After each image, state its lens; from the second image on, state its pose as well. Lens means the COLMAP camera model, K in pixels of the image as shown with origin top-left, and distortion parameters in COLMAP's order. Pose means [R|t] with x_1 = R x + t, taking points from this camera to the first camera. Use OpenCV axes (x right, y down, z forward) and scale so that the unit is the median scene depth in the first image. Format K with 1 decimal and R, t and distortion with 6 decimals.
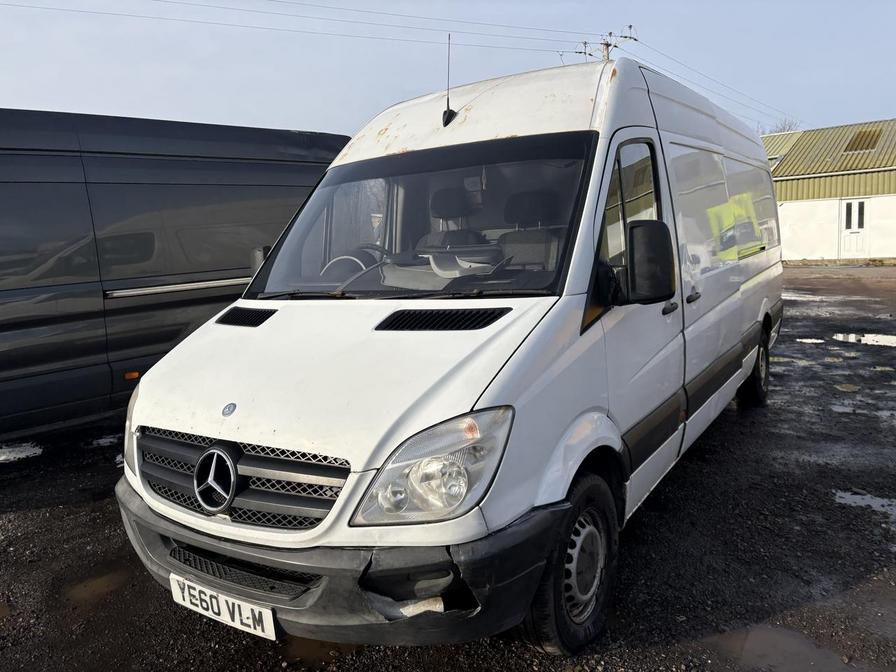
lens RADIAL K [[669.1, 0, 449.1], [0, 669.1, 335.0], [0, 0, 1]] dist [0.025824, -0.001973]
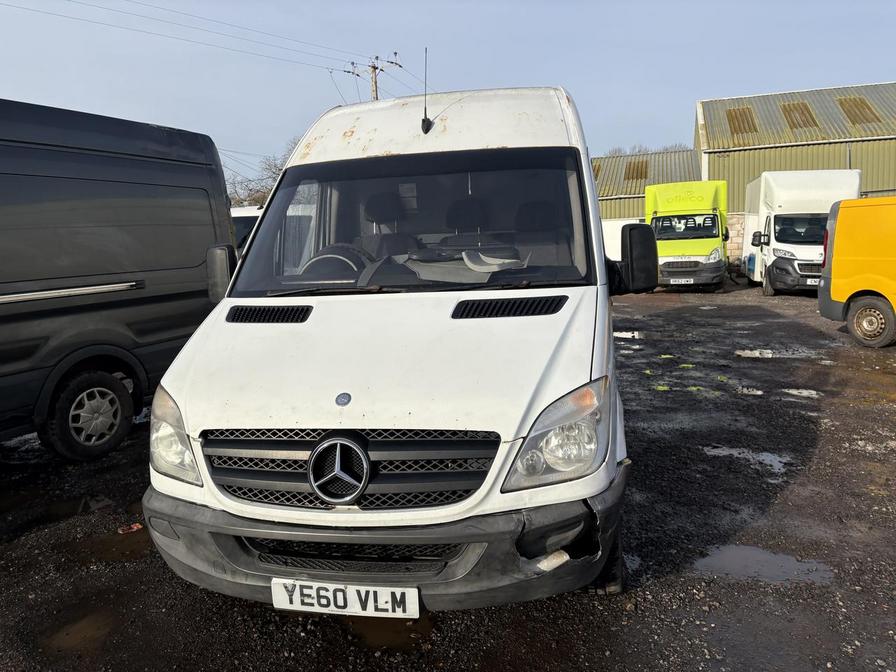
lens RADIAL K [[669.1, 0, 452.9], [0, 669.1, 332.7], [0, 0, 1]] dist [0.025824, -0.001973]
pose [[0.927866, -0.034067, 0.371355, -0.534192], [0.043995, 0.998864, -0.018295, 0.036541], [-0.370310, 0.033313, 0.928311, 0.012320]]
